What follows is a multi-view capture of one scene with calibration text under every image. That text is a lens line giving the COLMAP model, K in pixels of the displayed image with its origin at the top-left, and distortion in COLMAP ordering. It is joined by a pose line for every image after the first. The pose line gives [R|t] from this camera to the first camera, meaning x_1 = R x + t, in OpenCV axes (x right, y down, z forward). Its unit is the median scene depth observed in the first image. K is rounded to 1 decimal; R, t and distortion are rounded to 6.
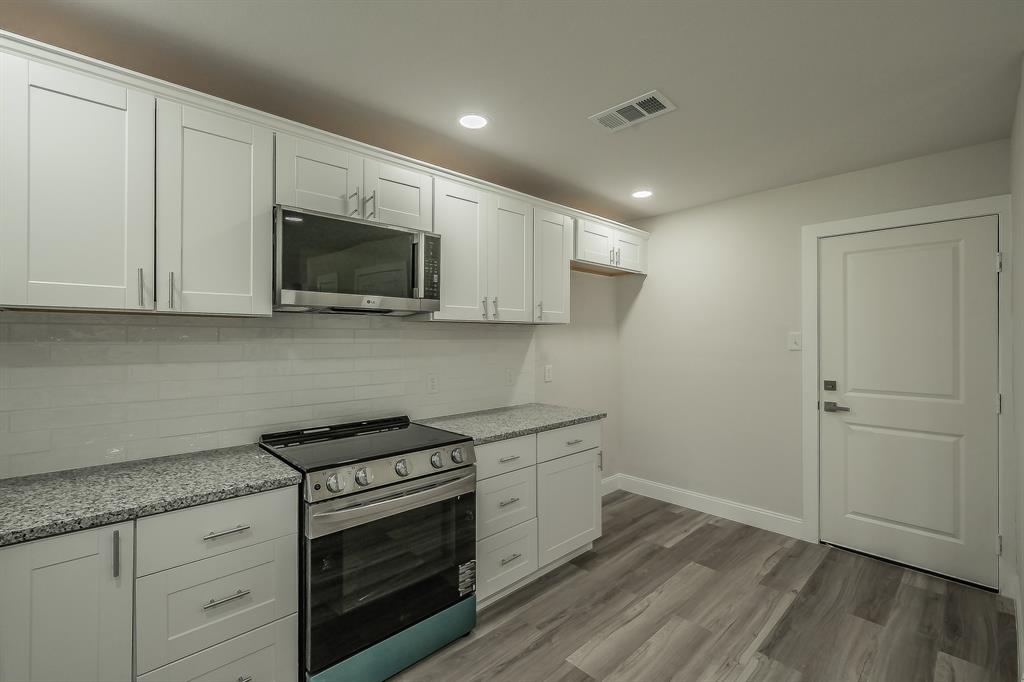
lens RADIAL K [[446.8, 0, 490.2], [0, 446.8, 337.5], [0, 0, 1]] dist [0.001762, 0.000136]
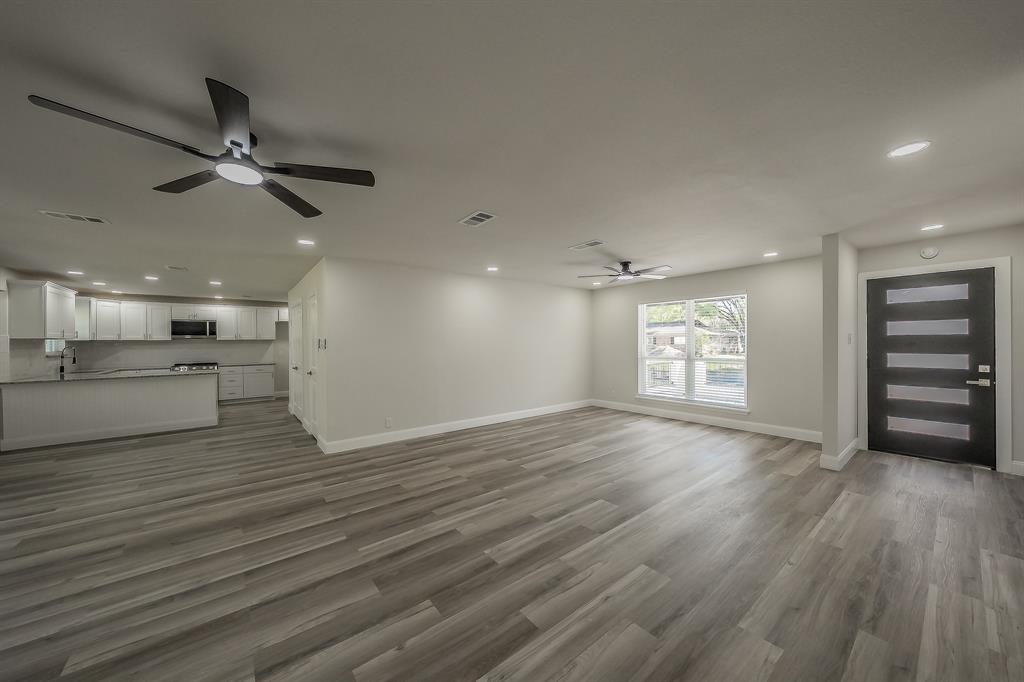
lens RADIAL K [[354.6, 0, 491.5], [0, 354.6, 343.9], [0, 0, 1]] dist [-0.002140, -0.000053]
pose [[0.995811, -0.007330, -0.091139, 2.884618], [0.008219, 0.999922, 0.009384, -0.010321], [0.091063, -0.010093, 0.995794, -2.233071]]
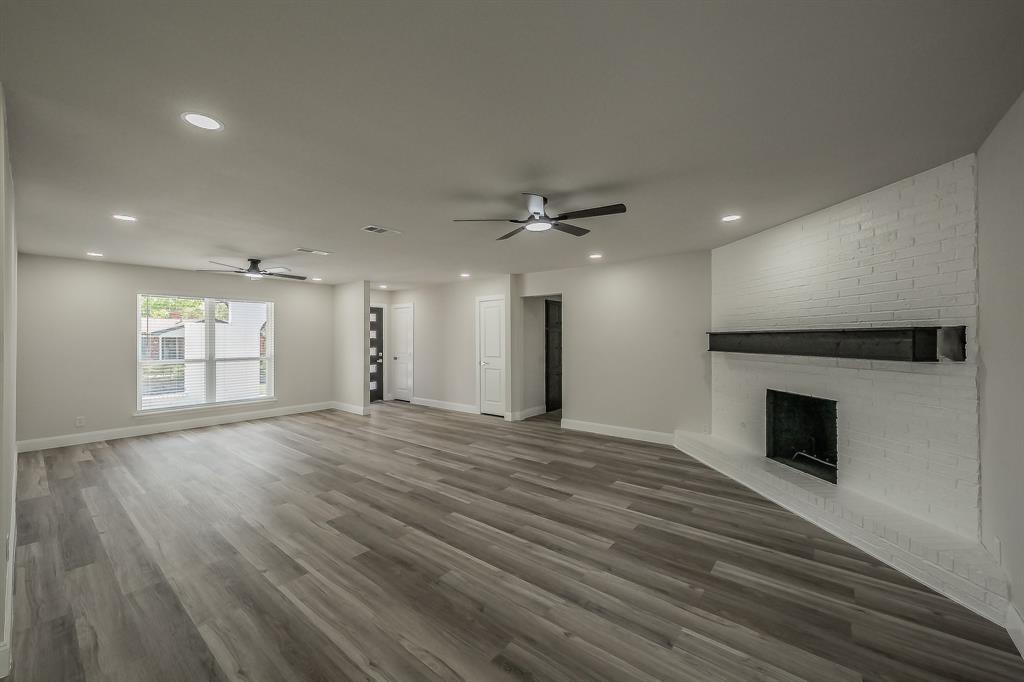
lens RADIAL K [[398.9, 0, 531.9], [0, 398.9, 337.8], [0, 0, 1]] dist [-0.000153, 0.000018]
pose [[-0.187694, 0.005109, 0.982214, 1.017244], [-0.001310, 0.999984, -0.005452, -0.011500], [-0.982227, -0.002310, -0.187685, -1.256223]]
